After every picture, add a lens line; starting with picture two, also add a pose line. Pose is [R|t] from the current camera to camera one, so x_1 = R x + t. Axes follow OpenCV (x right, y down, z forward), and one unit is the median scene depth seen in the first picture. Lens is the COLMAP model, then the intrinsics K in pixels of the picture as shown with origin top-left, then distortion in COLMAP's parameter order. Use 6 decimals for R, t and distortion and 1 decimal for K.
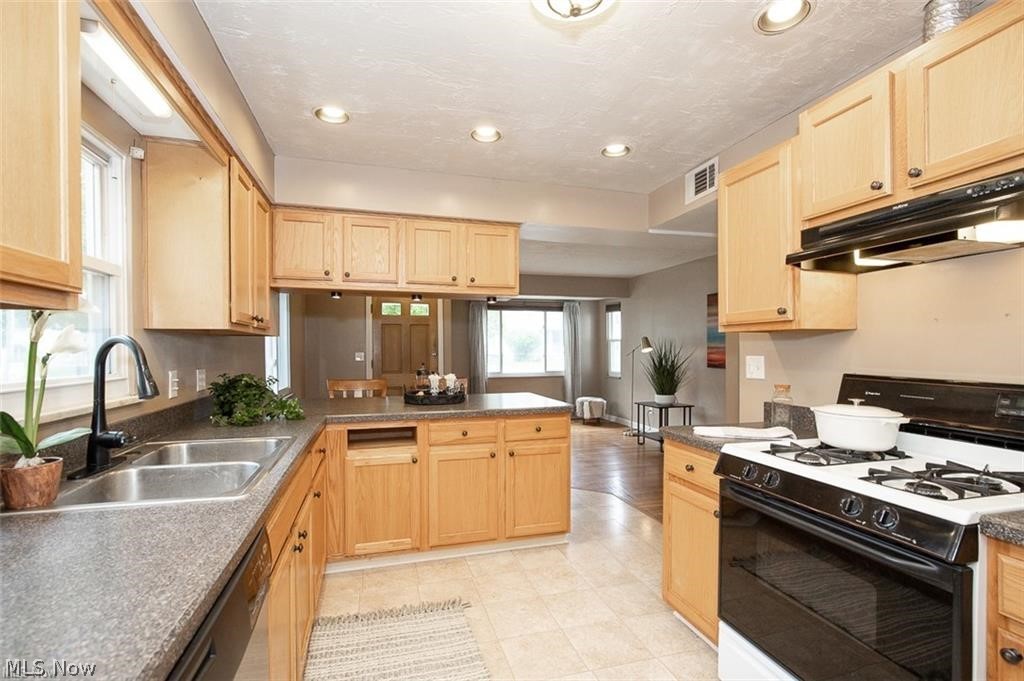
lens RADIAL K [[470.8, 0, 507.8], [0, 470.8, 351.6], [0, 0, 1]] dist [-0.004482, -0.000189]
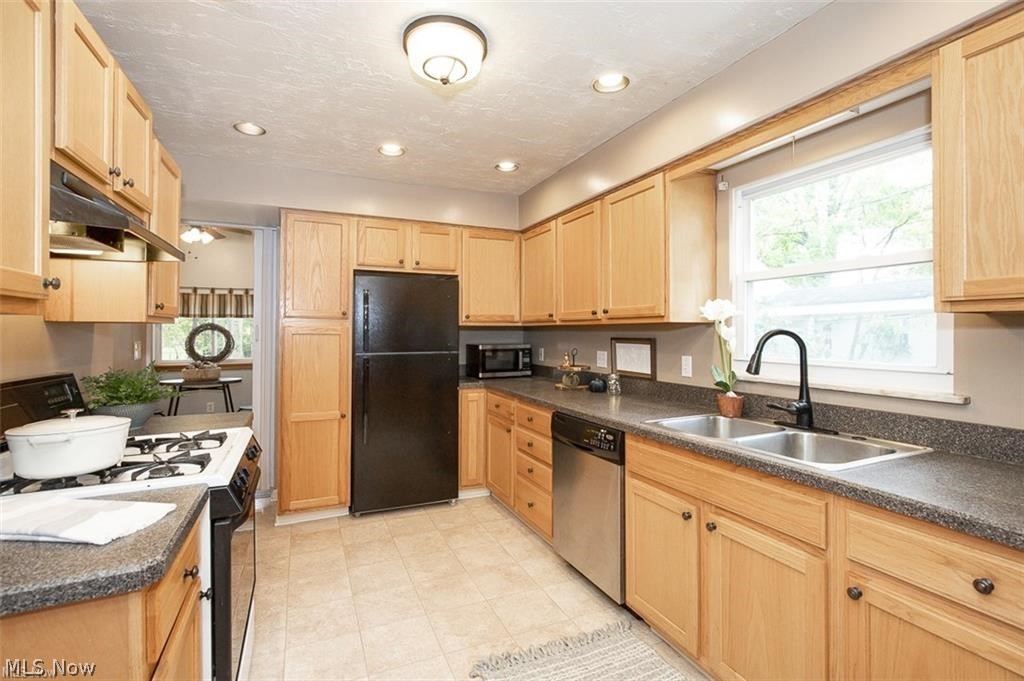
lens RADIAL K [[470.8, 0, 511.9], [0, 470.8, 329.4], [0, 0, 1]] dist [-0.004482, -0.000189]
pose [[-0.988149, 0.005426, -0.153404, 0.074466], [0.005320, 0.999985, 0.001102, -0.020072], [0.153408, 0.000272, -0.988163, 1.144438]]
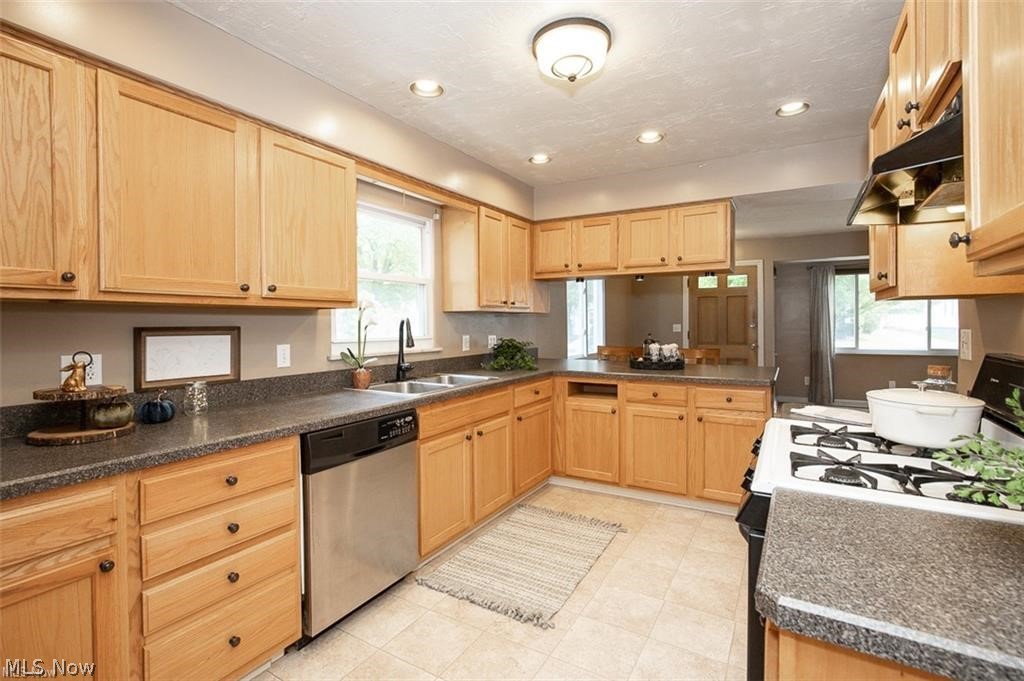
lens RADIAL K [[470.8, 0, 524.9], [0, 470.8, 324.8], [0, 0, 1]] dist [-0.004482, -0.000189]
pose [[0.703652, 0.001379, -0.710543, 0.511473], [0.001219, 0.999994, 0.003148, -0.001924], [0.710544, -0.003081, 0.703646, -0.039079]]
